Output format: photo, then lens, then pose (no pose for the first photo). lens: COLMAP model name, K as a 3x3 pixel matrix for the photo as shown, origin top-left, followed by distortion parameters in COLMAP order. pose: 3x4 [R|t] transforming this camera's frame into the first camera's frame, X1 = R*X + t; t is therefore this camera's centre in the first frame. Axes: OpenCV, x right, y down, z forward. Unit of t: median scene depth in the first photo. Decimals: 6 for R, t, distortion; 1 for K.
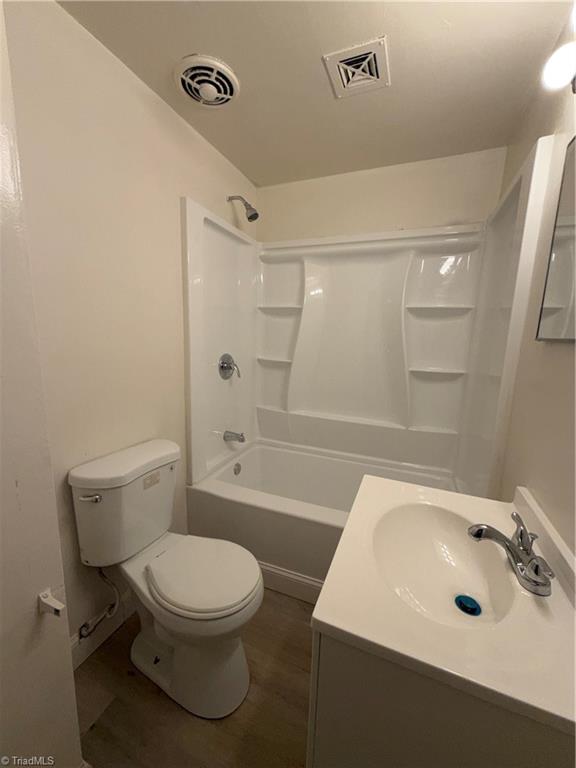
lens RADIAL K [[306.9, 0, 292.5], [0, 306.9, 385.3], [0, 0, 1]] dist [-0.001455, -0.000116]
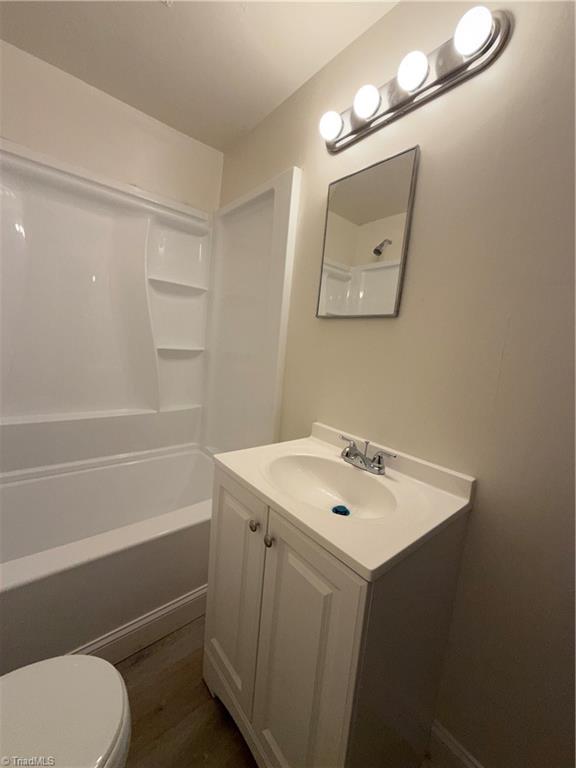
lens RADIAL K [[306.9, 0, 290.7], [0, 306.9, 384.8], [0, 0, 1]] dist [-0.001455, -0.000116]
pose [[0.471723, -0.115177, 0.874192, -0.261681], [0.082504, 0.992848, 0.086290, 0.014499], [-0.877878, 0.031419, 0.477852, 0.215124]]
